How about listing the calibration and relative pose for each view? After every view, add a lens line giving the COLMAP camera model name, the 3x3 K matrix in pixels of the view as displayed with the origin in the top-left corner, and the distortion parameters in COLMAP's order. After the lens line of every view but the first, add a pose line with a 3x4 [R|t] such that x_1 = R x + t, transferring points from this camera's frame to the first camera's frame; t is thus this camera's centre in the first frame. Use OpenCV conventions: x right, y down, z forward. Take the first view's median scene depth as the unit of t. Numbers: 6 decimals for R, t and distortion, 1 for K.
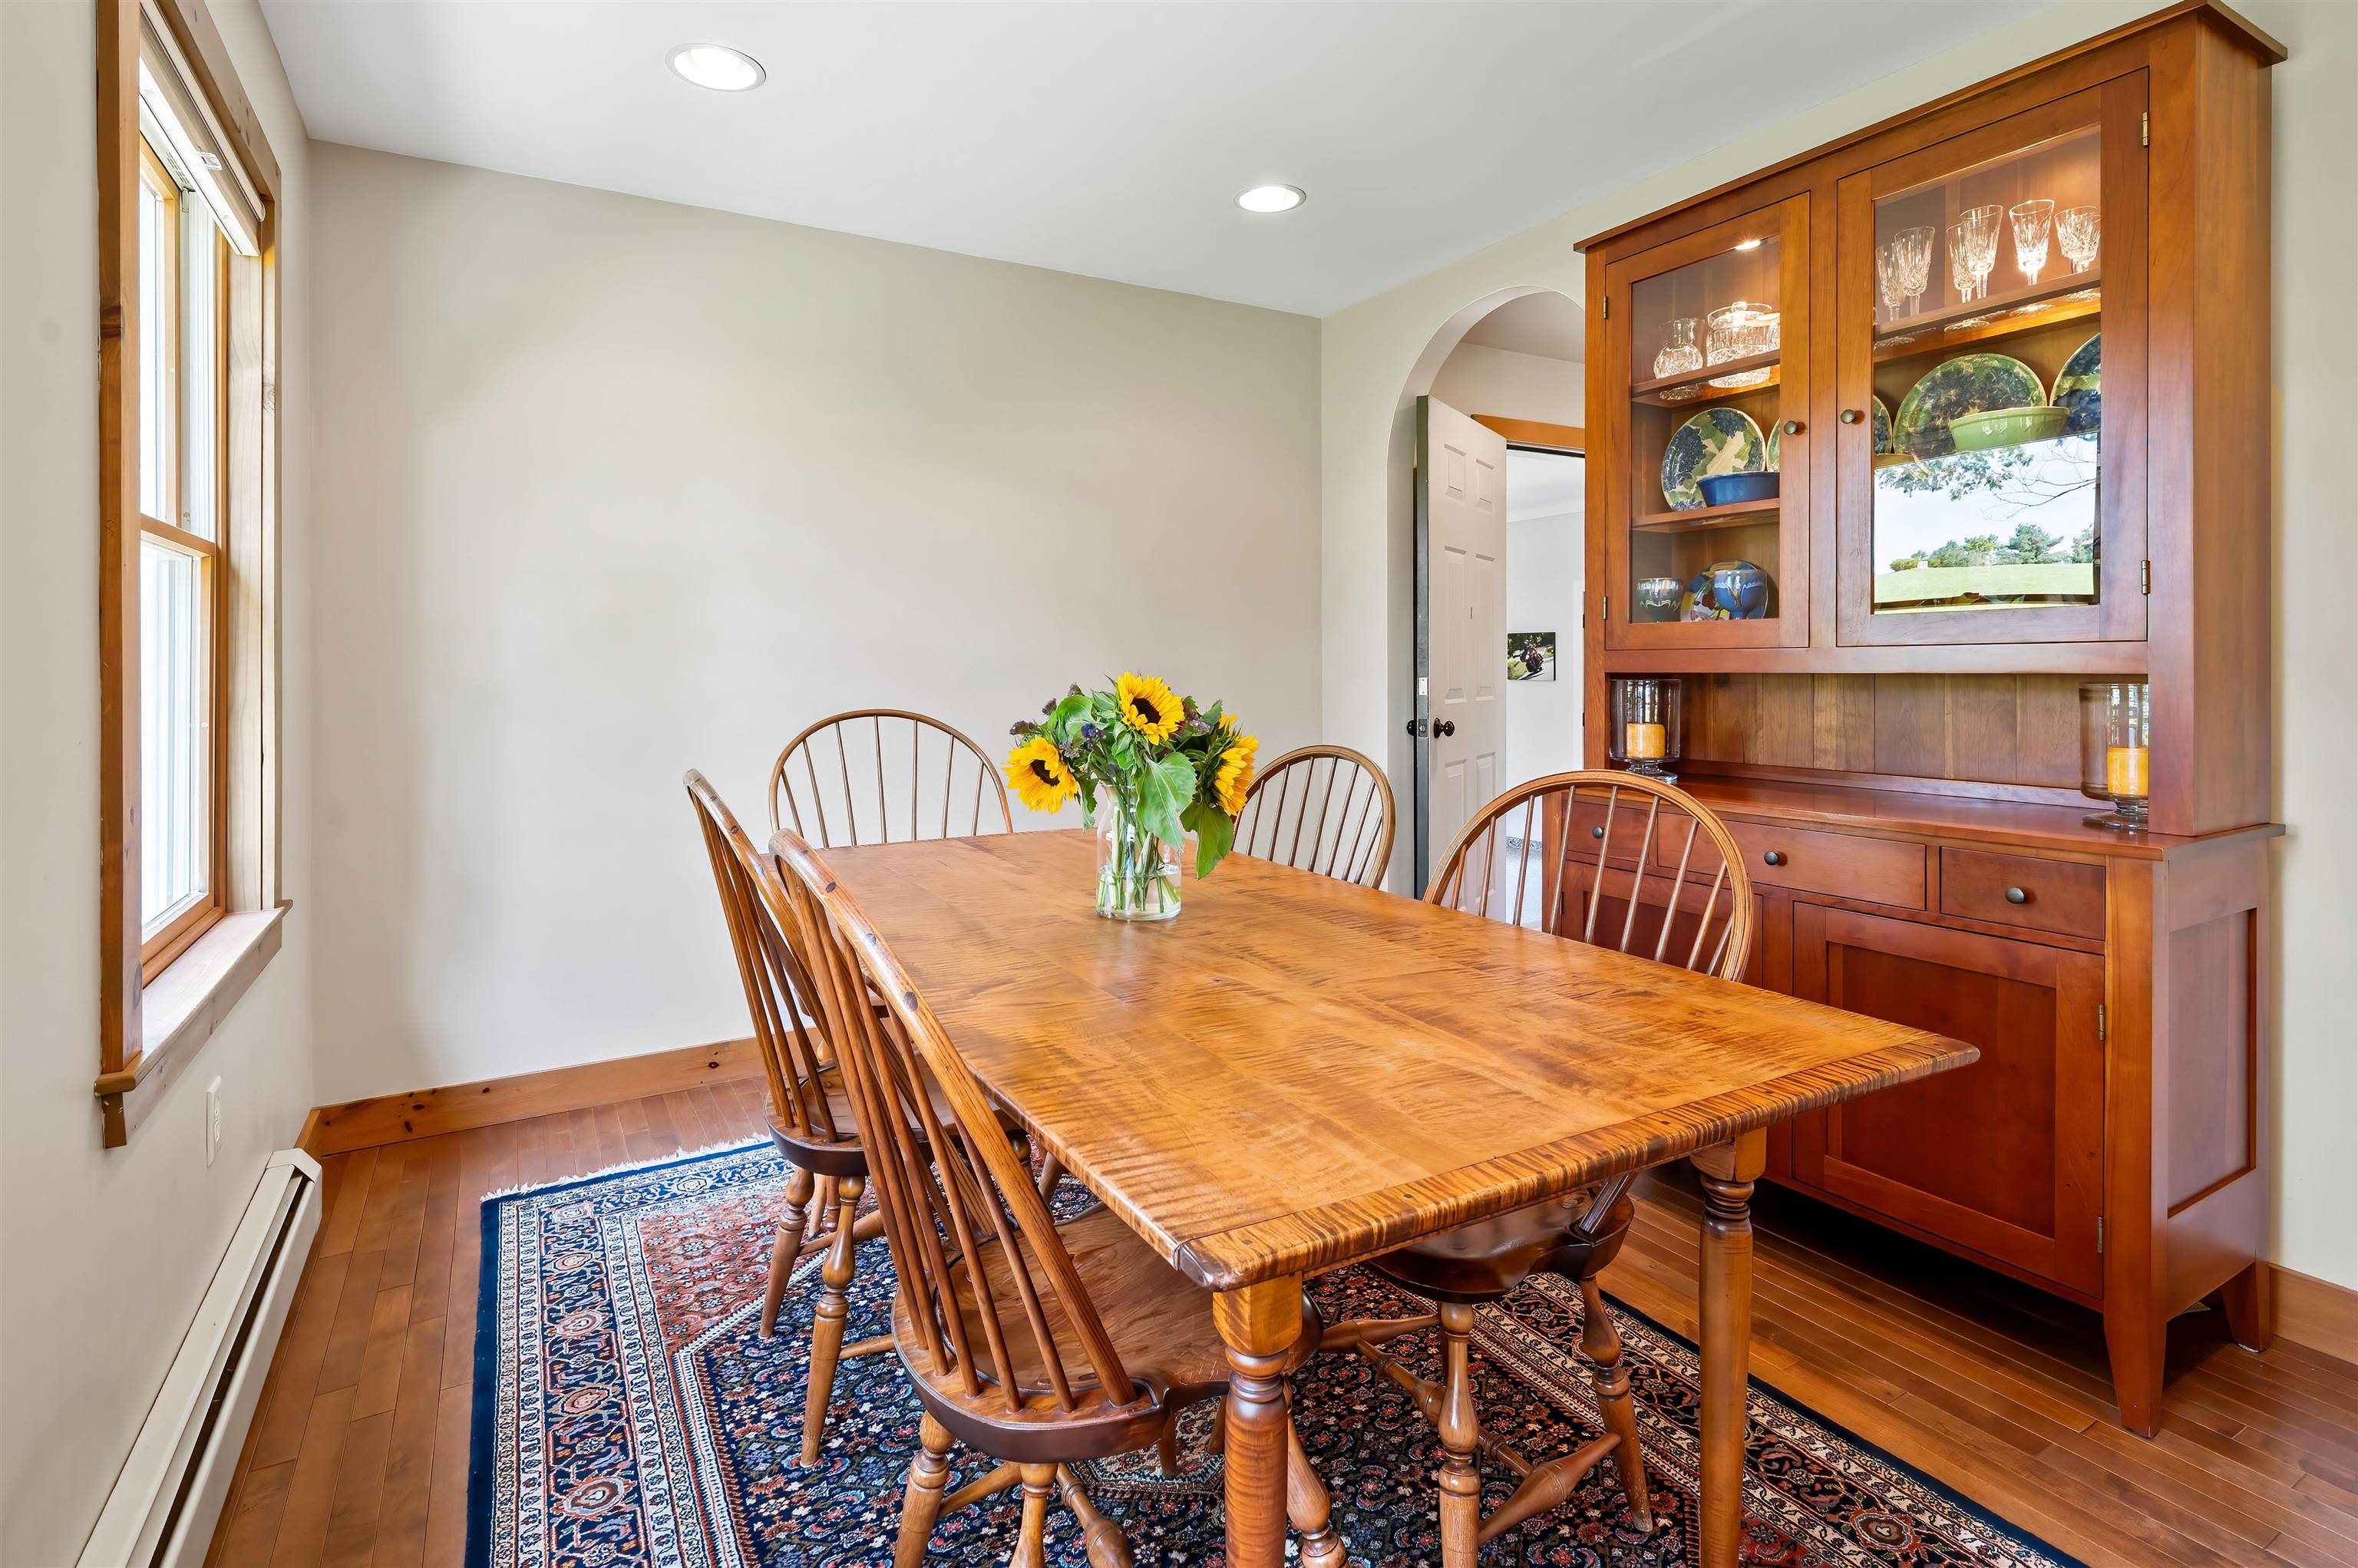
lens RADIAL K [[1160.9, 0, 1199.6], [0, 1160.9, 668.6], [0, 0, 1]] dist [0.001370, -0.000644]
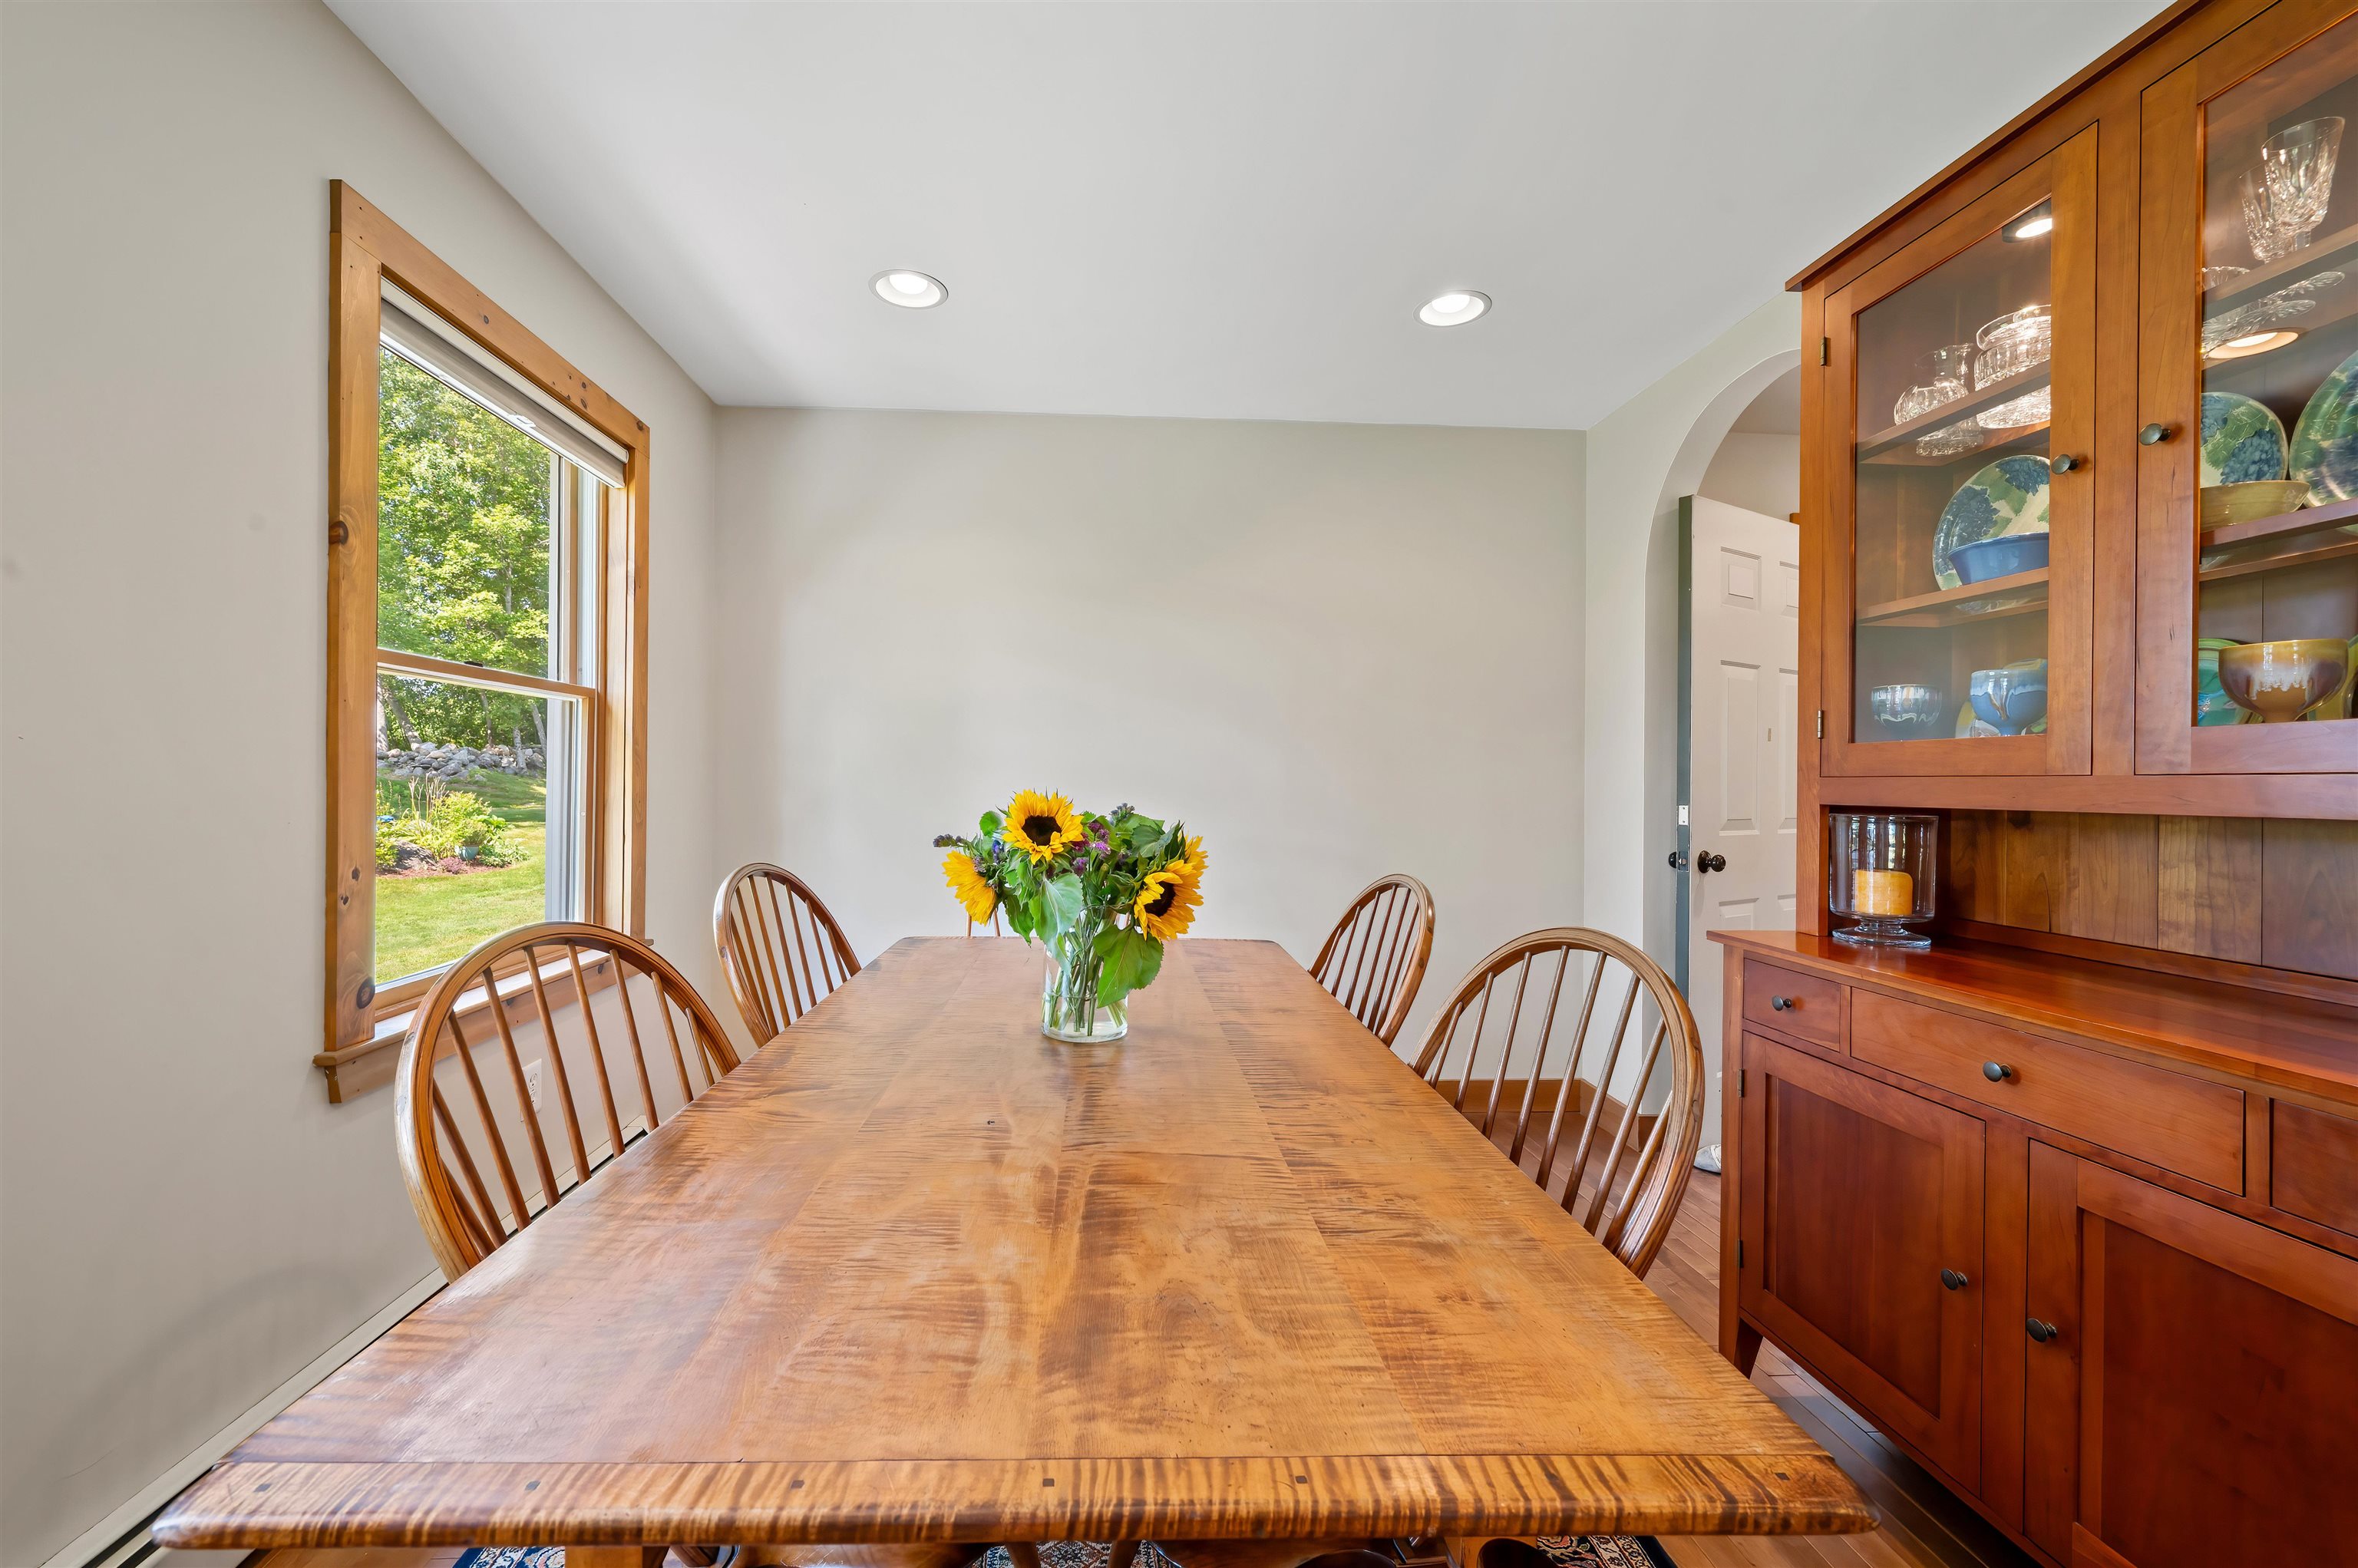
lens RADIAL K [[965.3, 0, 1175.2], [0, 965.3, 778.2], [0, 0, 1]] dist [0.000349, 0.000119]
pose [[0.885679, 0.013177, -0.464110, 0.276852], [-0.018265, 0.999812, -0.006469, -0.002555], [0.463938, 0.014206, 0.885754, 0.209857]]
